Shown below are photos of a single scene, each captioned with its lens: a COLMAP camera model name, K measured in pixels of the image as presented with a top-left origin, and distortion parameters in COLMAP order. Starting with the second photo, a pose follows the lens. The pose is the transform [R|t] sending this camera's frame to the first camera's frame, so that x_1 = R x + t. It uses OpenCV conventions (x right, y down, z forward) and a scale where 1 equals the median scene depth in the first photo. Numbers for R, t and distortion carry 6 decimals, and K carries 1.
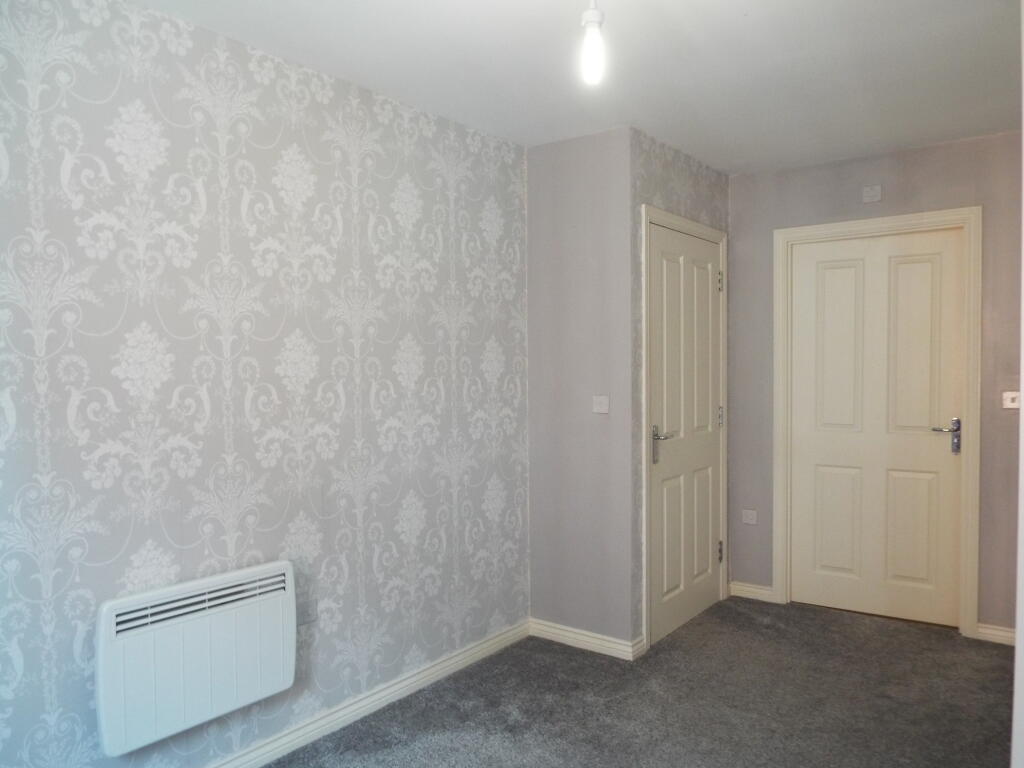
lens RADIAL K [[732.0, 0, 512.0], [0, 732.0, 384.0], [0, 0, 1]] dist [-0.038091, -0.001666]
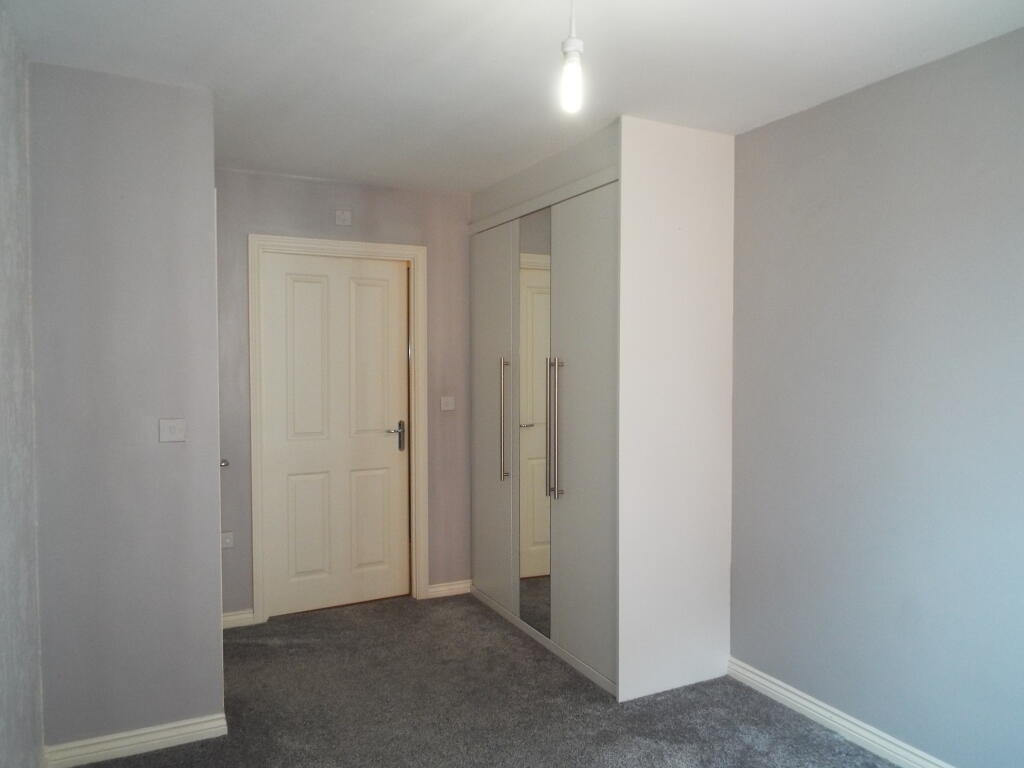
lens RADIAL K [[740.3, 0, 512.0], [0, 740.3, 384.0], [0, 0, 1]] dist [-0.010850, -0.002637]
pose [[0.427900, -0.016943, 0.903667, -0.411473], [0.014678, 0.999823, 0.011795, -0.024114], [-0.903707, 0.008217, 0.428073, 0.308507]]
